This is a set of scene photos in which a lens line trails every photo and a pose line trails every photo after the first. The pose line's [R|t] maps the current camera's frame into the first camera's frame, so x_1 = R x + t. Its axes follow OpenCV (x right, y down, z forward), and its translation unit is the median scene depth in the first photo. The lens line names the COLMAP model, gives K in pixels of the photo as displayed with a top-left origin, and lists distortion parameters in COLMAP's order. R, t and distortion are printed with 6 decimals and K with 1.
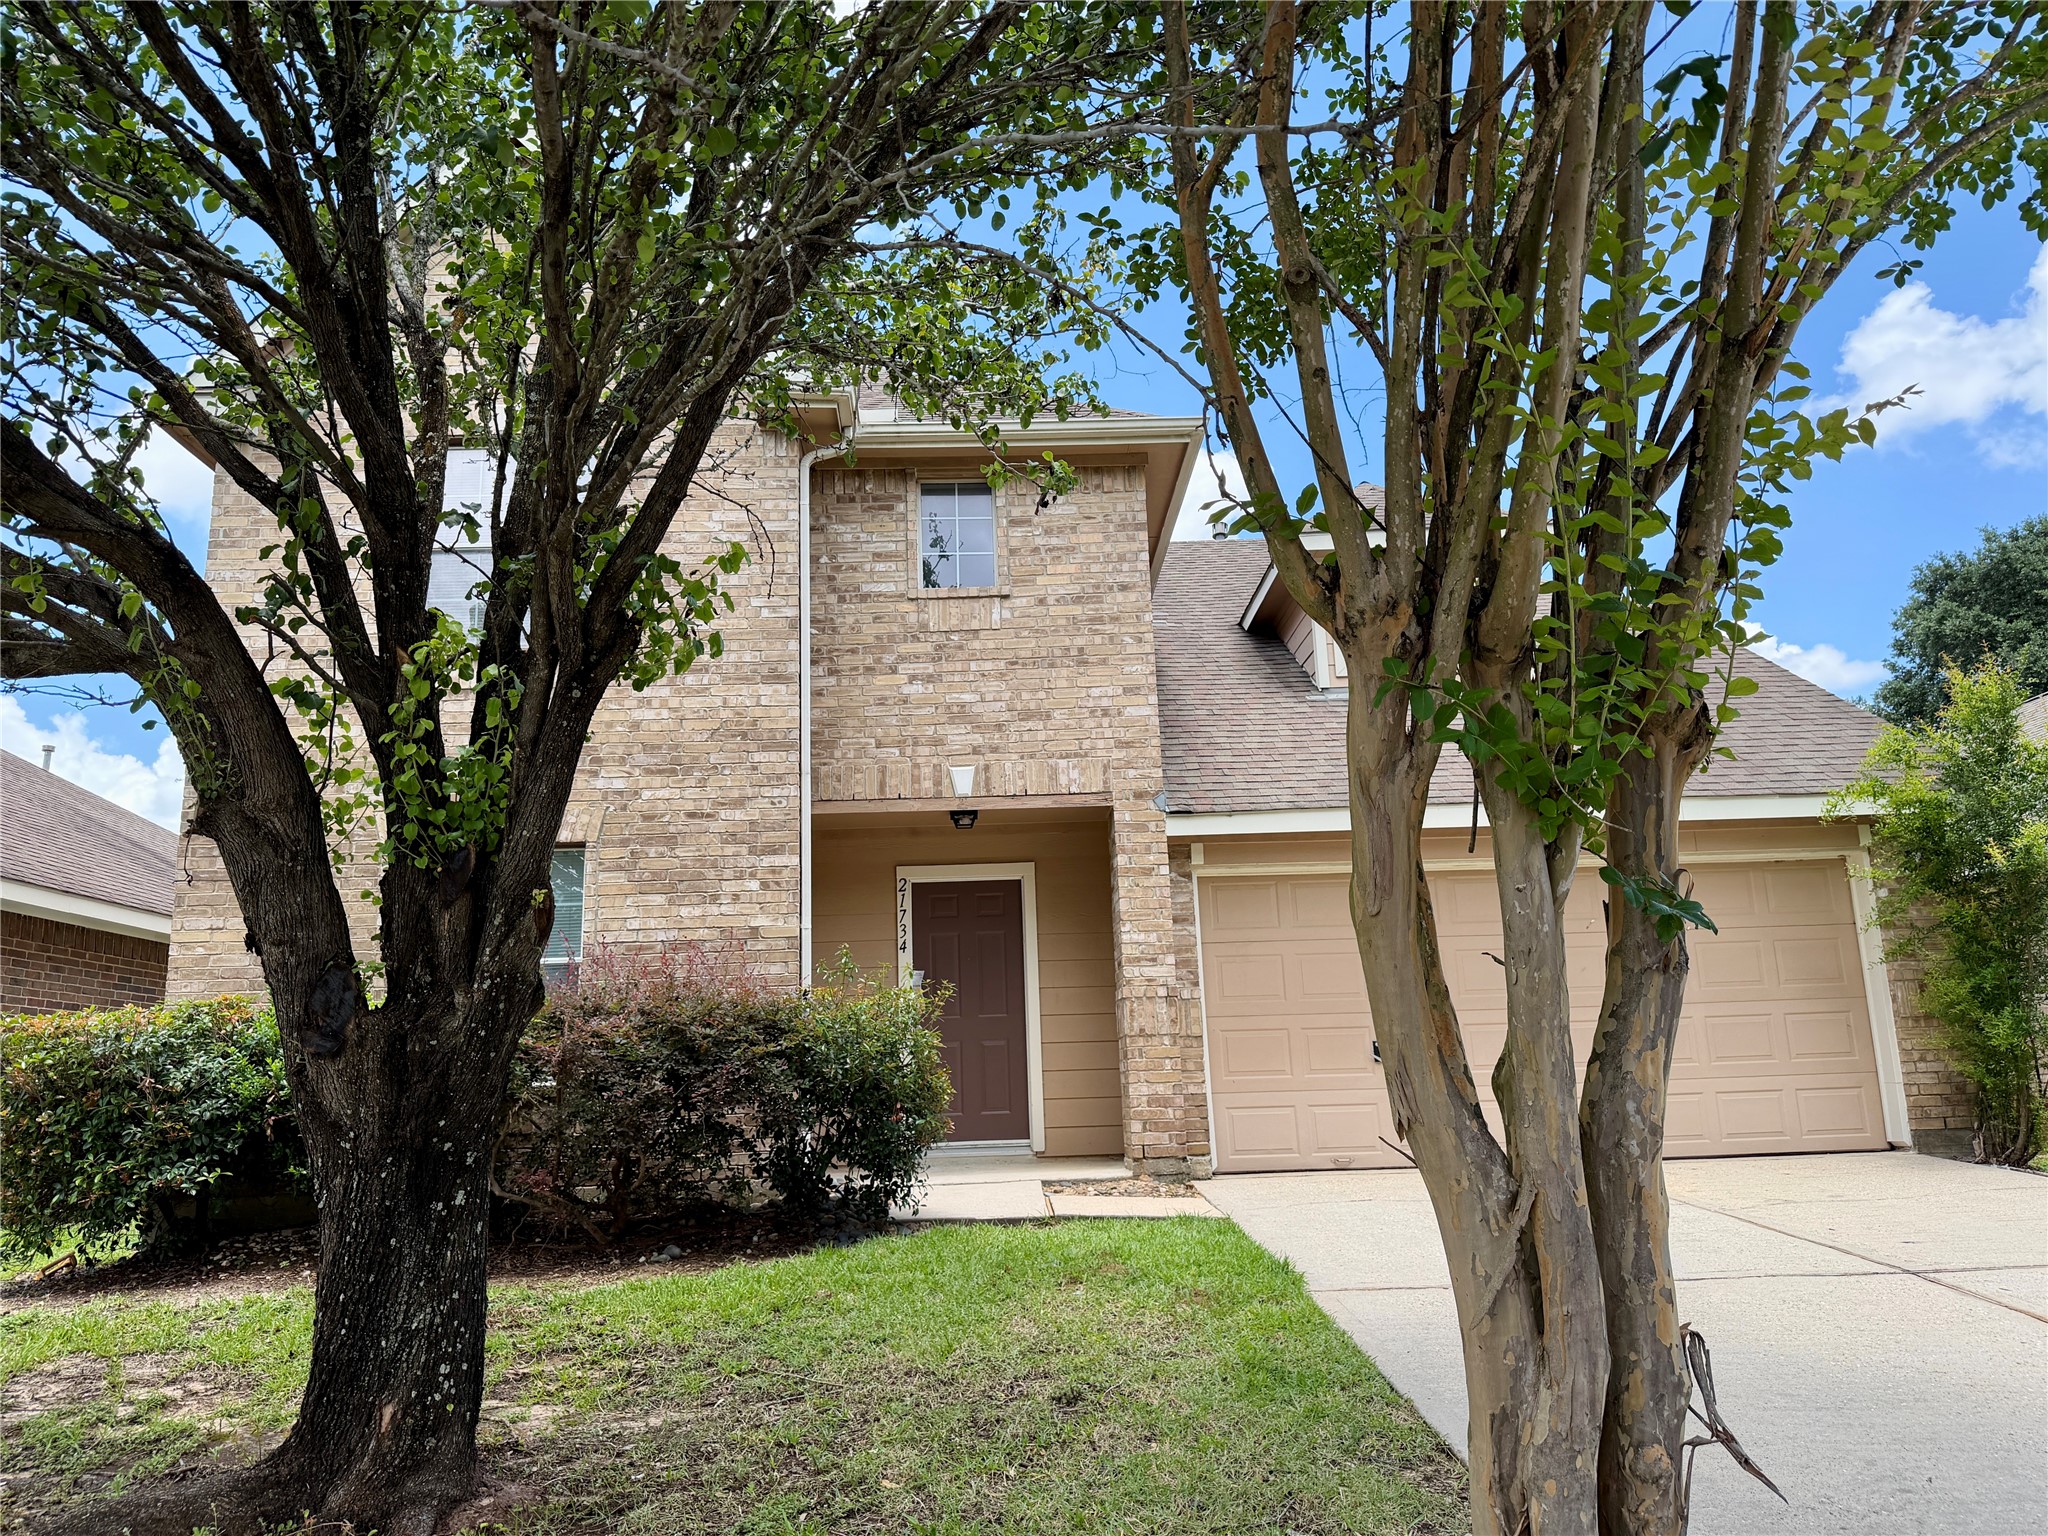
lens RADIAL K [[1444.1, 0, 1024.0], [0, 1444.1, 768.0], [0, 0, 1]] dist [0.088743, -0.130779]
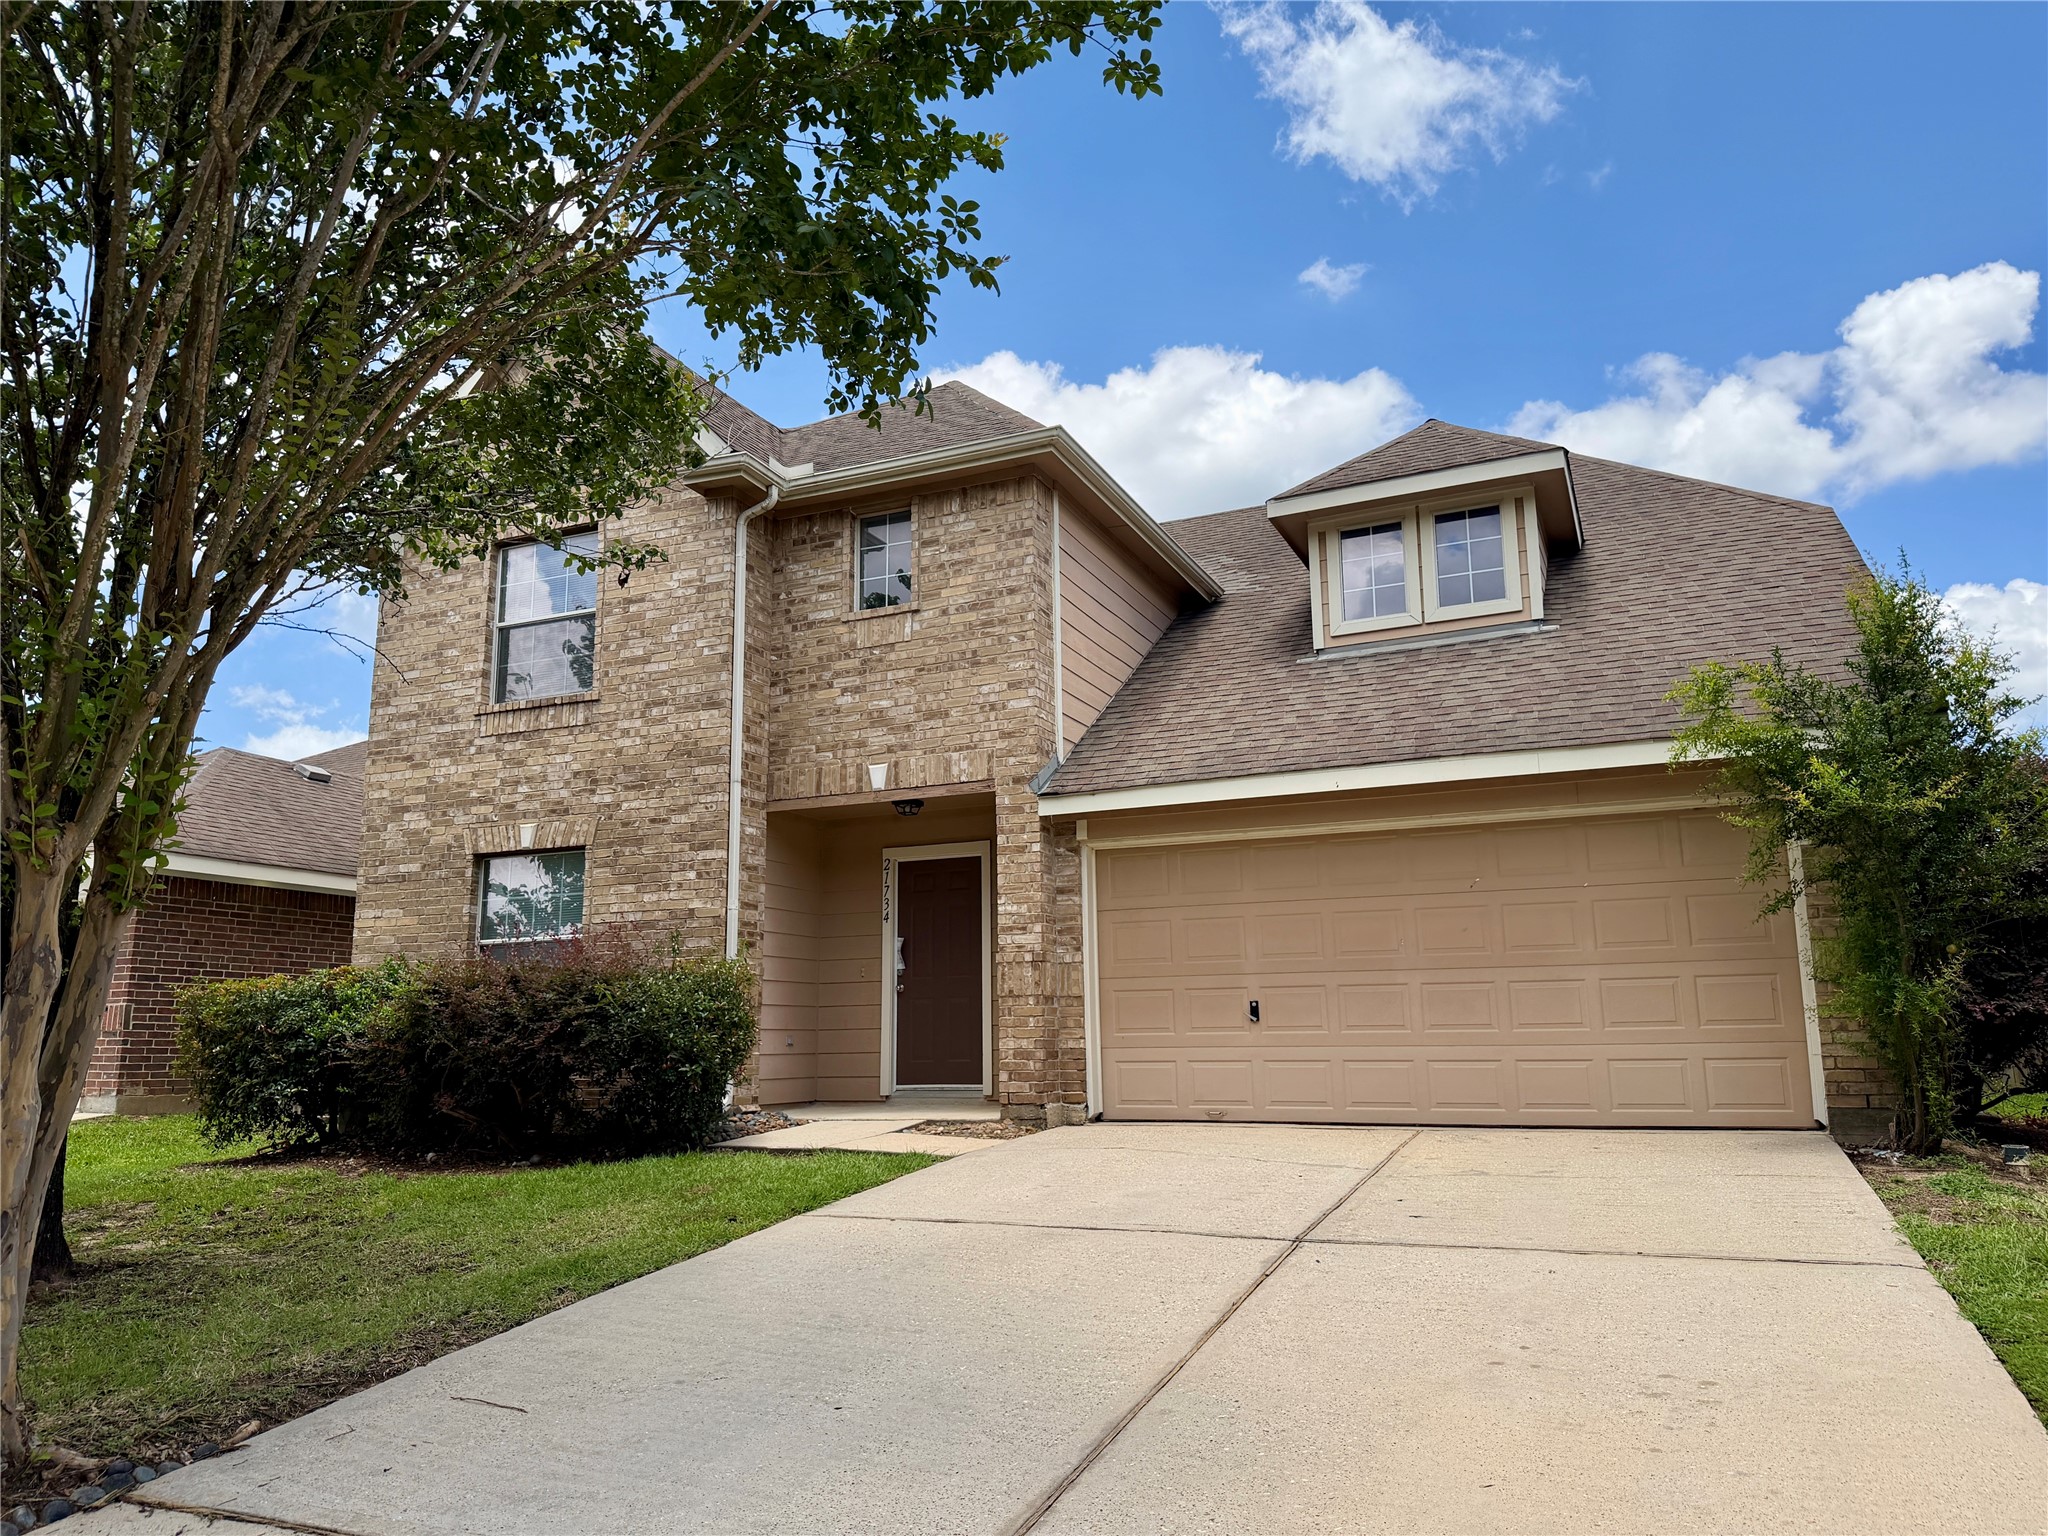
lens RADIAL K [[1444.1, 0, 1024.0], [0, 1444.1, 768.0], [0, 0, 1]] dist [0.088743, -0.130779]
pose [[0.900671, -0.059954, -0.430345, 0.561959], [0.078451, 0.996596, 0.025350, -0.018313], [0.427360, -0.056593, 0.902308, 0.003124]]
